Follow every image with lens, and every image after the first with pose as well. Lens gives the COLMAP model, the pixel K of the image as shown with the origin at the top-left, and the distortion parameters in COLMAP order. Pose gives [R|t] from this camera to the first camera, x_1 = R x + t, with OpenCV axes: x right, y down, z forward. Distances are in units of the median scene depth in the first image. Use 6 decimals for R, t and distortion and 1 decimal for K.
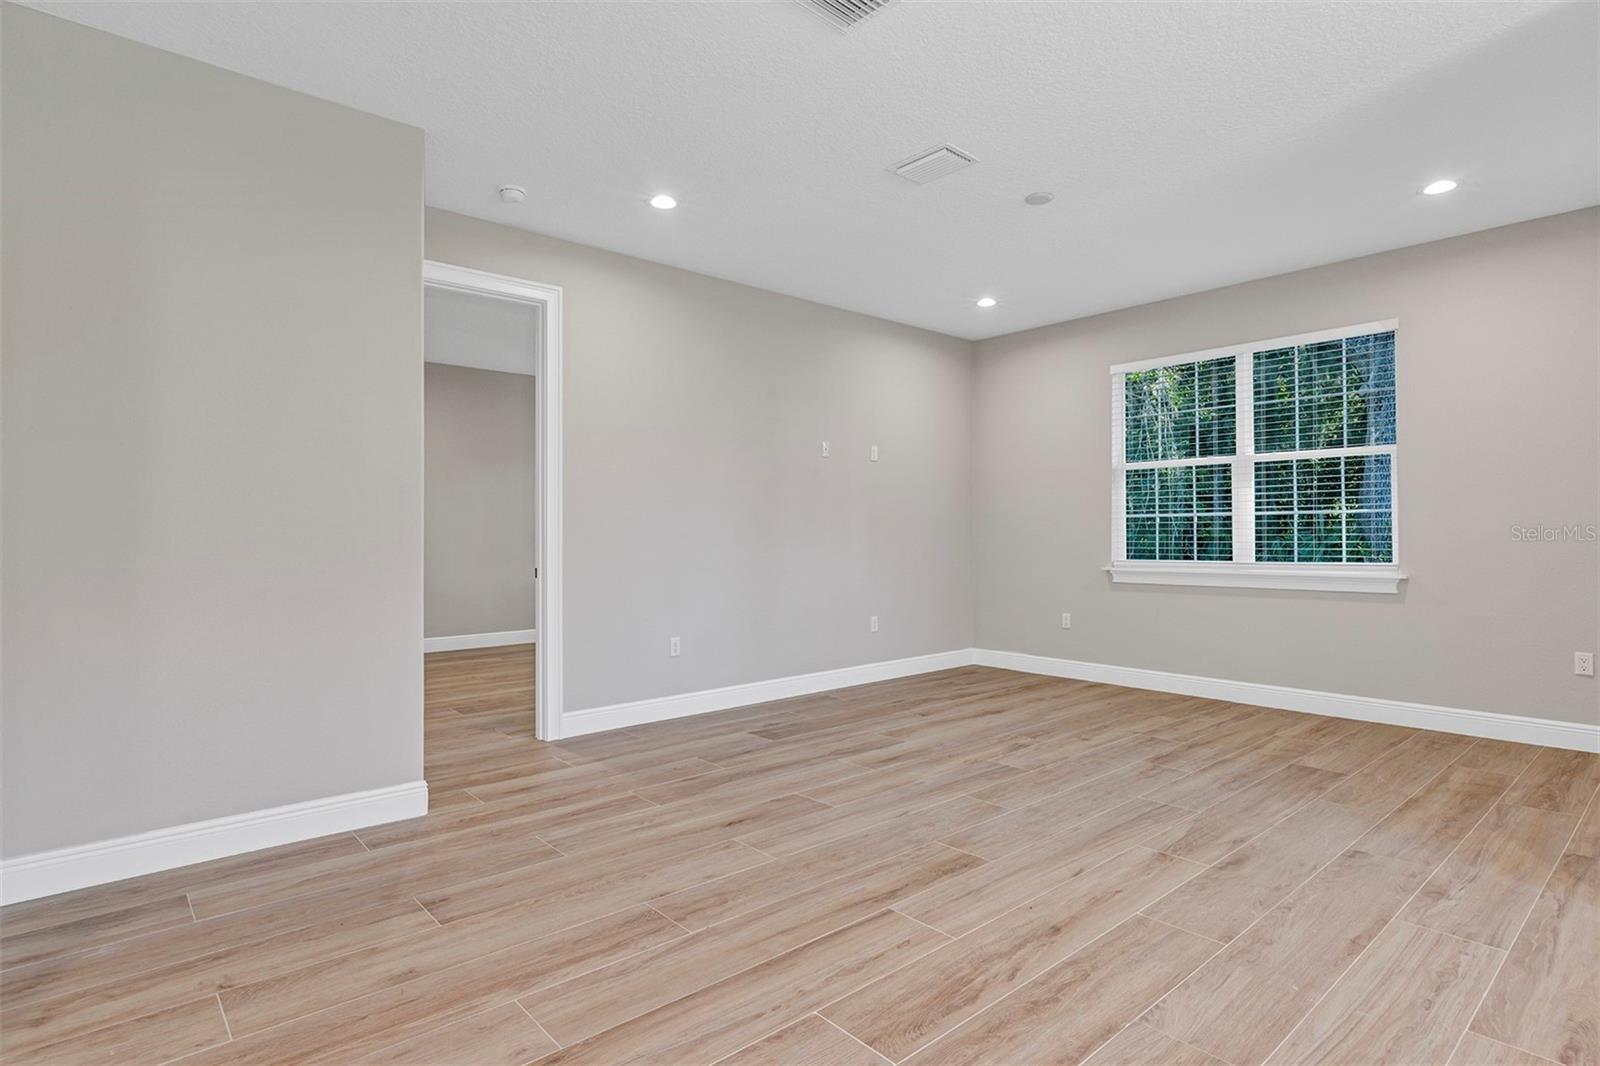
lens RADIAL K [[826.7, 0, 799.7], [0, 826.7, 530.5], [0, 0, 1]] dist [-0.001037, 0.002482]
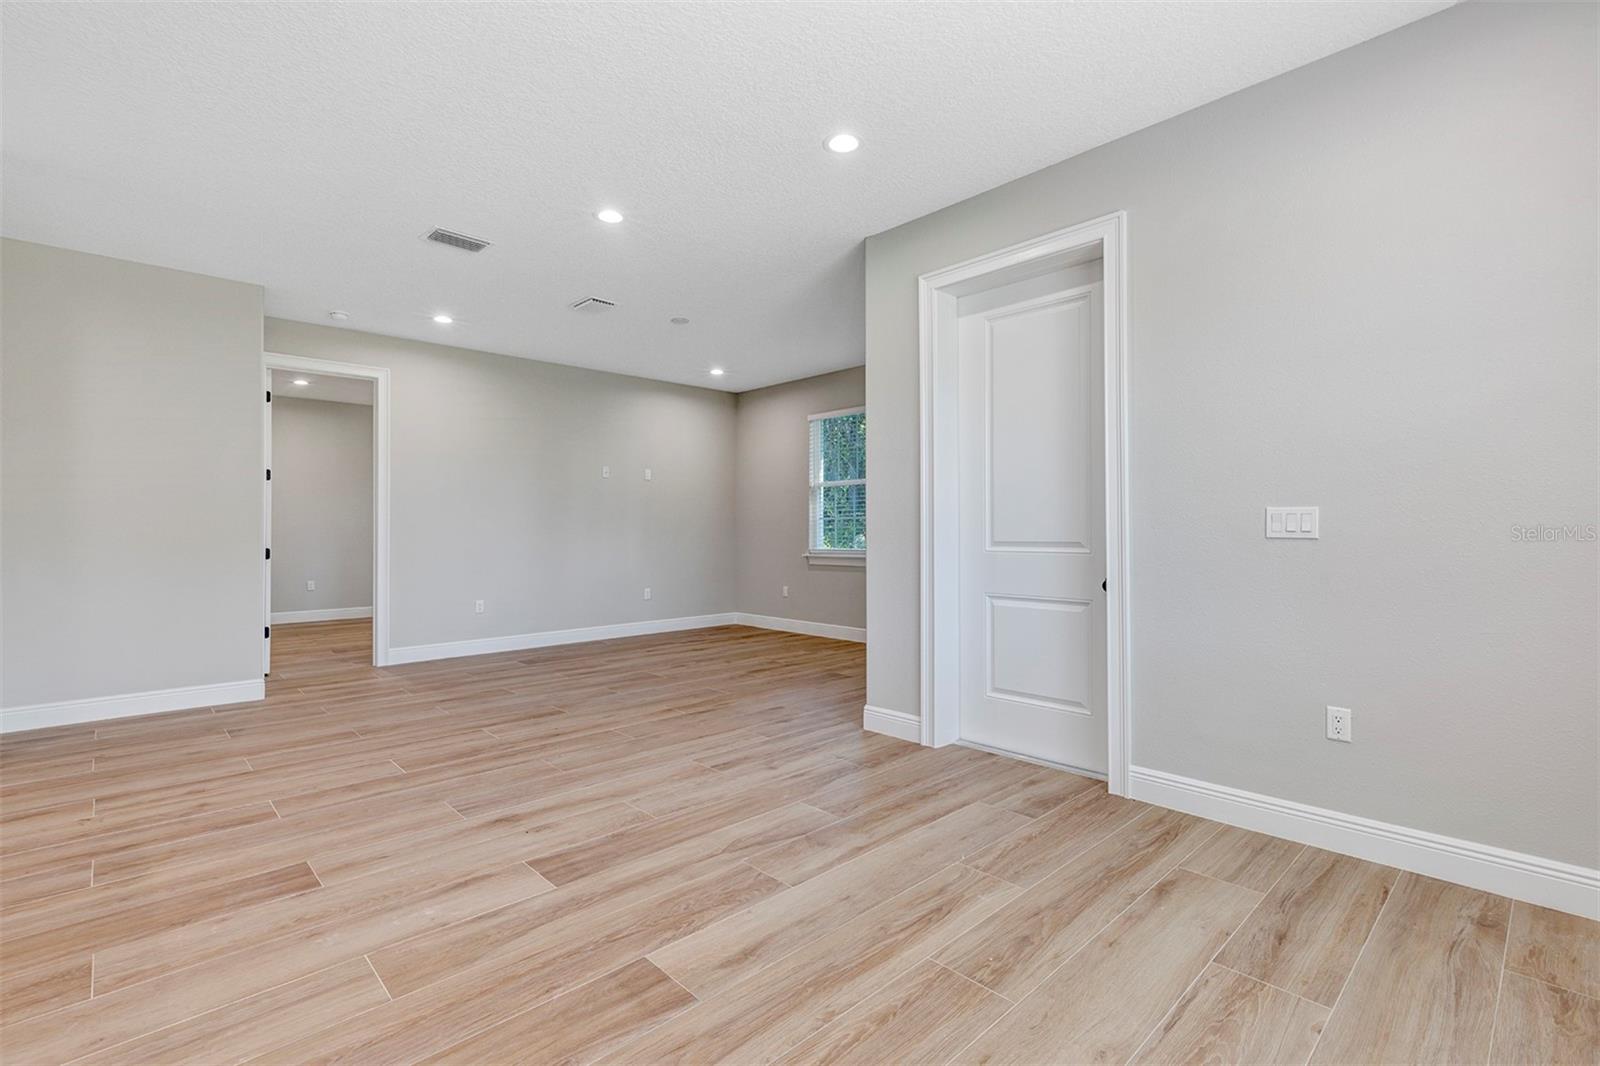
lens RADIAL K [[727.8, 0, 793.0], [0, 727.8, 528.8], [0, 0, 1]] dist [0.012546, 0.000942]
pose [[0.999454, -0.000091, 0.033027, 0.543226], [0.000058, 0.999999, 0.001010, -0.001702], [-0.033027, -0.001007, 0.999454, -0.490269]]
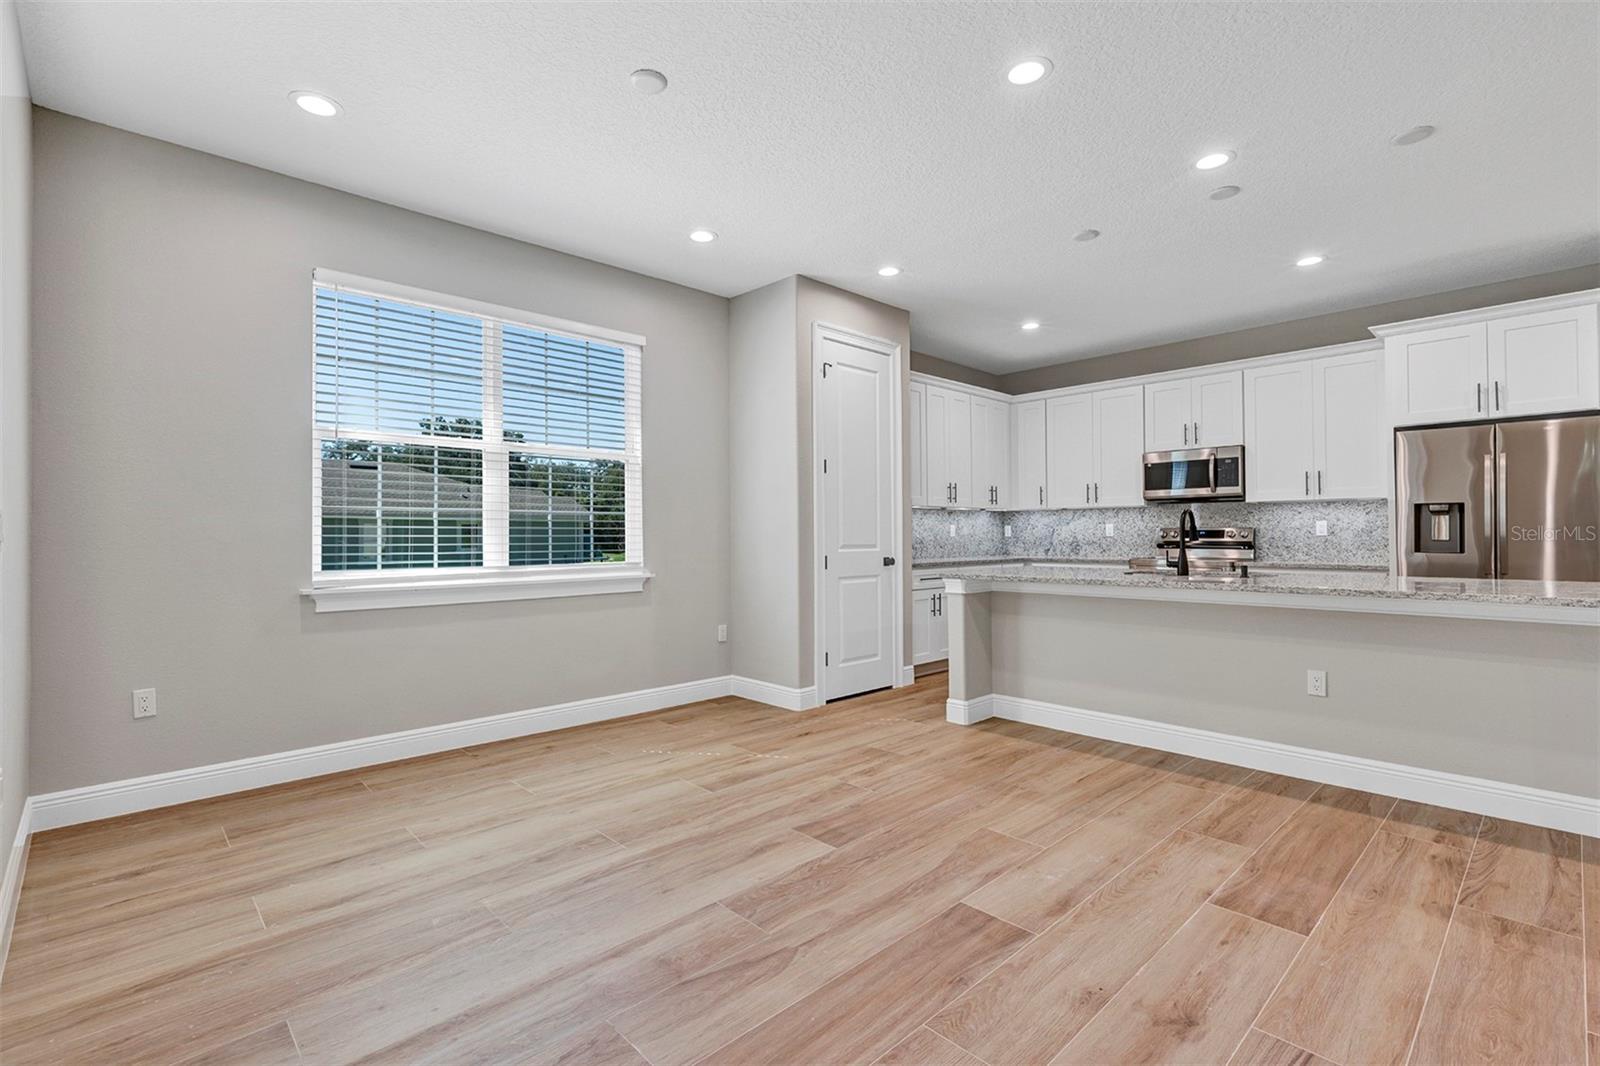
lens RADIAL K [[727.8, 0, 795.0], [0, 727.8, 532.9], [0, 0, 1]] dist [0.012546, 0.000942]
pose [[-0.999359, 0.009232, -0.034575, 0.514927], [0.009408, 0.999944, -0.004934, 0.002851], [0.034527, -0.005256, -0.999390, 0.813328]]
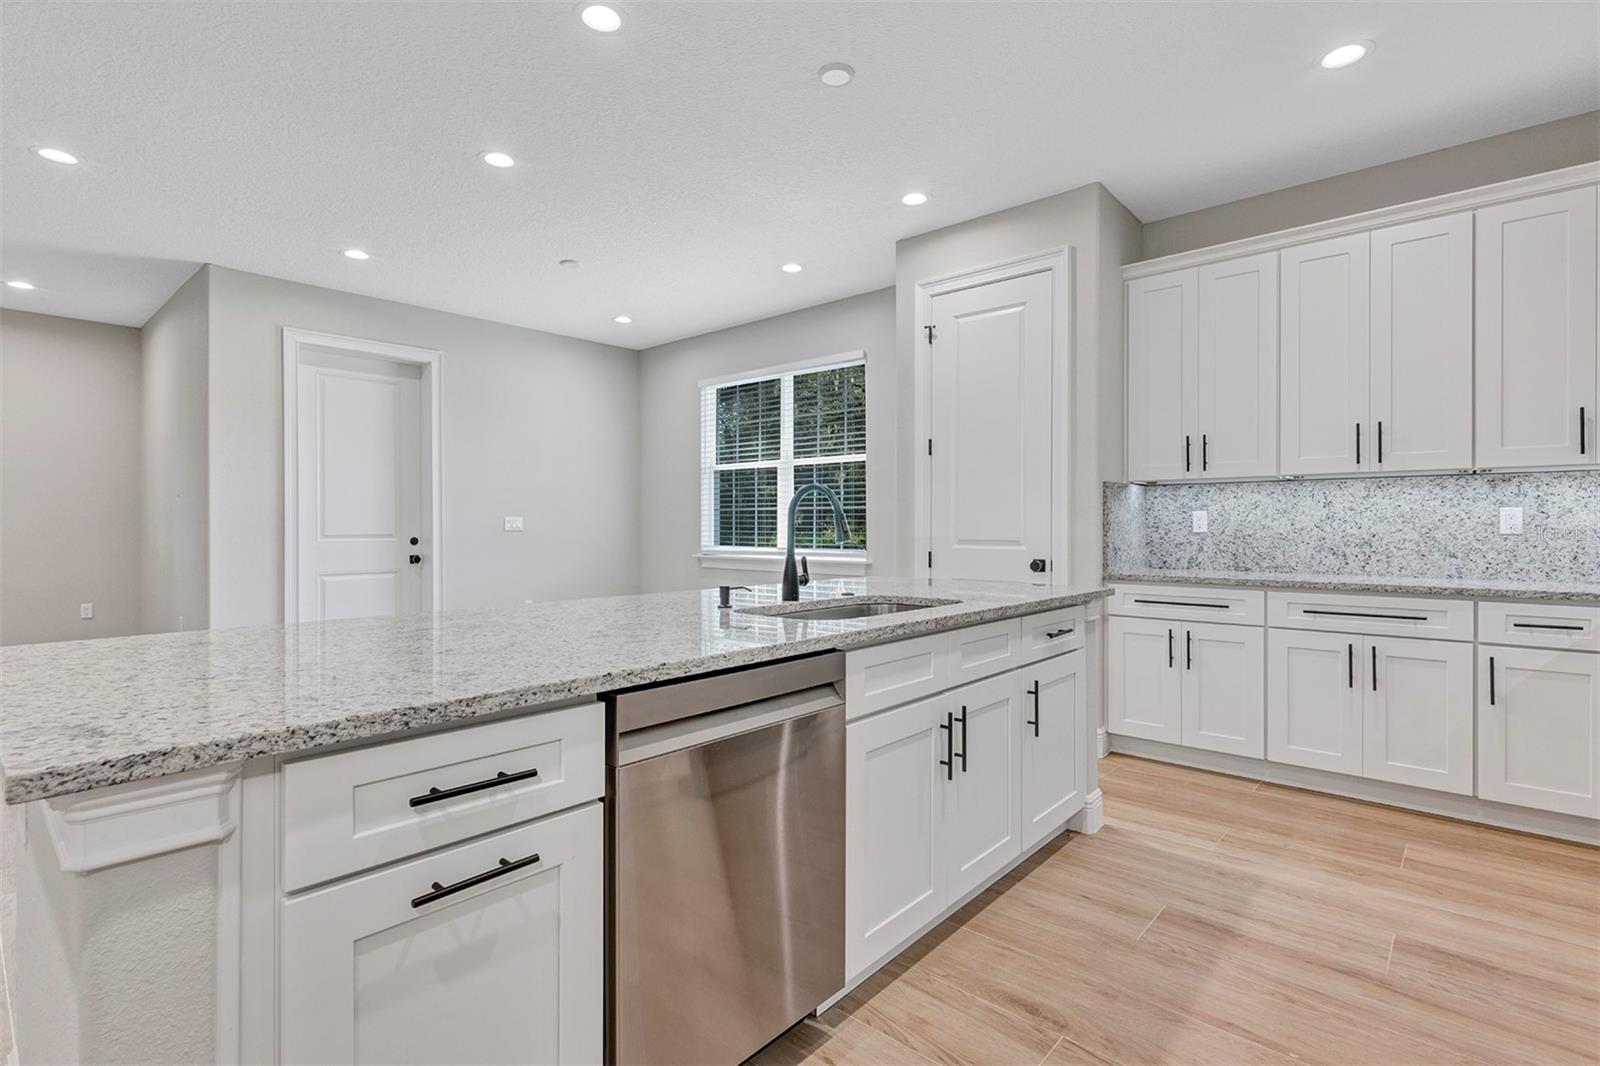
lens RADIAL K [[757.5, 0, 796.0], [0, 757.5, 529.2], [0, 0, 1]] dist [-0.006702, -0.000201]
pose [[-0.119765, -0.000624, 0.992802, -0.776177], [-0.001958, 0.999998, 0.000393, 0.003515], [-0.992800, -0.001897, -0.119766, -0.198911]]
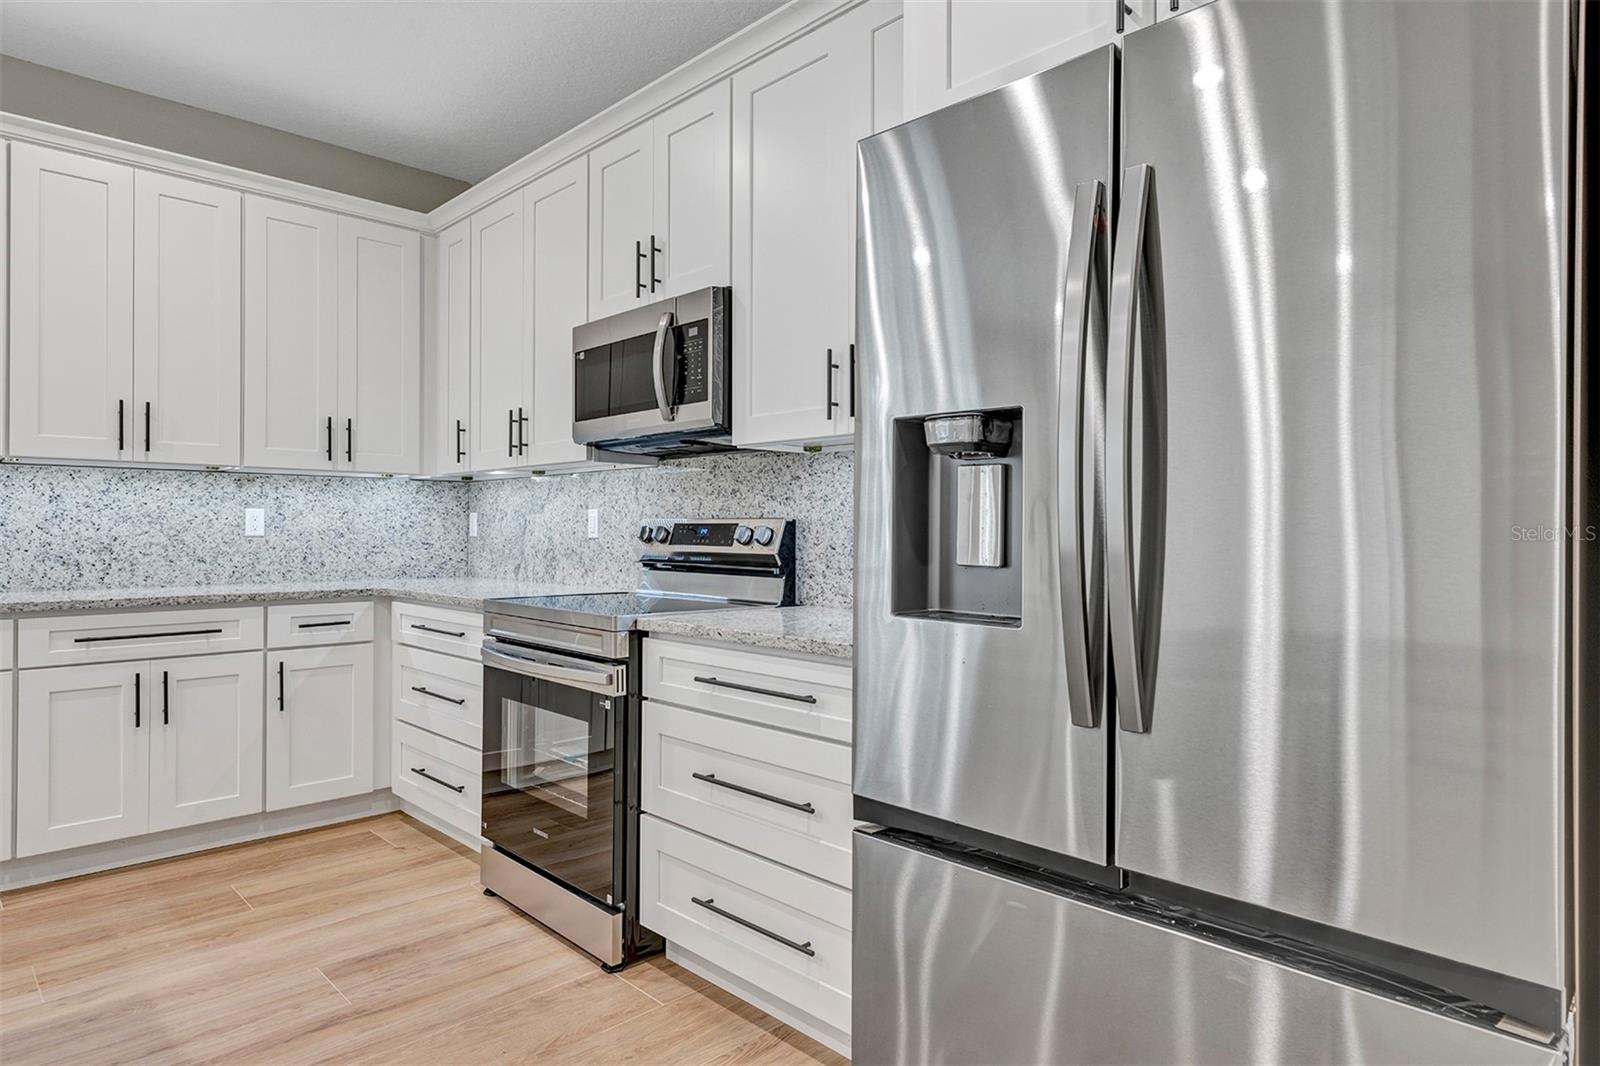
lens RADIAL K [[926.7, 0, 798.2], [0, 926.7, 524.4], [0, 0, 1]] dist [0.003934, -0.000229]
pose [[-0.998498, 0.000604, -0.054788, -0.557668], [0.001078, 0.999962, -0.008639, 0.004559], [0.054780, -0.008686, -0.998461, -0.041078]]
